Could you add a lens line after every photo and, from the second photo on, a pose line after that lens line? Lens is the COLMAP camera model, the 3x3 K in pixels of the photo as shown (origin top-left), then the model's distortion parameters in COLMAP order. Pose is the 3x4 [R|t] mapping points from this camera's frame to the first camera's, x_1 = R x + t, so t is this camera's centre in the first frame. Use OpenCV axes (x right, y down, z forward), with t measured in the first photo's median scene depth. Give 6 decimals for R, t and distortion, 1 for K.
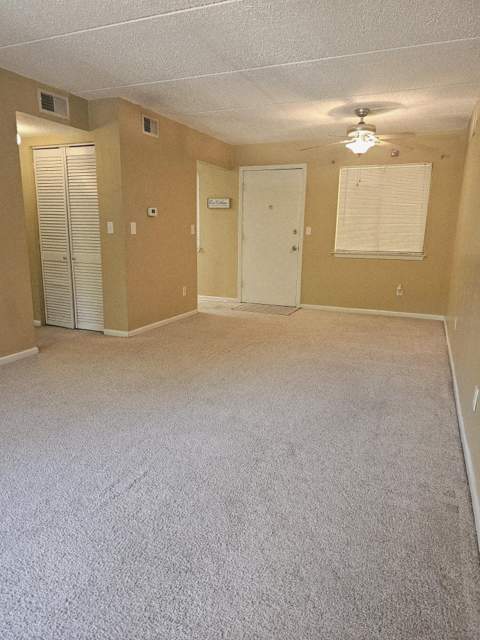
lens RADIAL K [[431.0, 0, 240.0], [0, 431.0, 320.0], [0, 0, 1]] dist [0.065701, -0.075244]
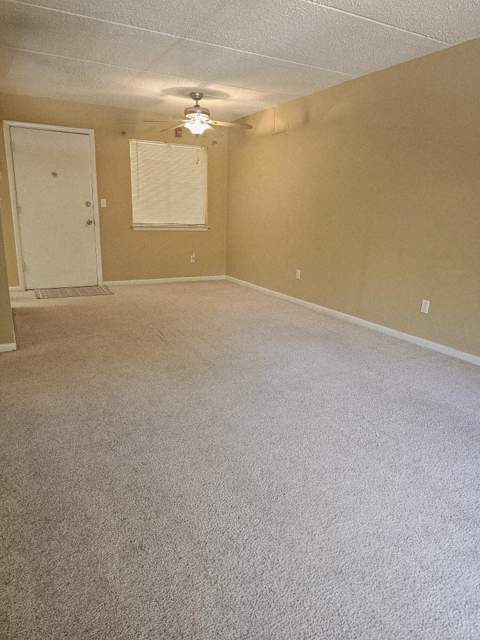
lens RADIAL K [[431.0, 0, 240.0], [0, 431.0, 320.0], [0, 0, 1]] dist [0.065701, -0.075244]
pose [[0.604812, -0.201449, 0.770468, -0.456578], [0.147500, 0.979074, 0.140205, -0.046826], [-0.782589, 0.028846, 0.621870, 0.187154]]
